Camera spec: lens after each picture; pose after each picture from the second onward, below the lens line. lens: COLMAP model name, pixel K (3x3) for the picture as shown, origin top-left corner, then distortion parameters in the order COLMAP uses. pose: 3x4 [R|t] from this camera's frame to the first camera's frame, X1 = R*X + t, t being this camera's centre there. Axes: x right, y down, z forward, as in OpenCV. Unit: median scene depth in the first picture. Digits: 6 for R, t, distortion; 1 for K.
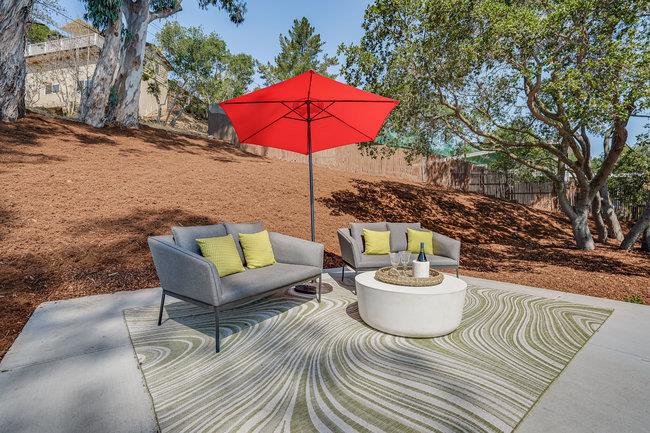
lens RADIAL K [[298.9, 0, 323.1], [0, 298.9, 213.7], [0, 0, 1]] dist [-0.041051, 0.012206]
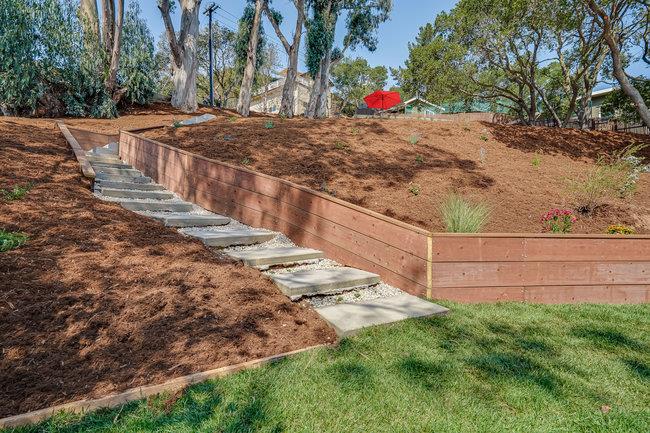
lens RADIAL K [[298.9, 0, 323.1], [0, 298.9, 213.7], [0, 0, 1]] dist [-0.041051, 0.012206]
pose [[0.886960, -0.001821, -0.461842, 0.164588], [0.003777, 0.999987, 0.003312, 0.184505], [0.461831, -0.004683, 0.886956, -0.439007]]
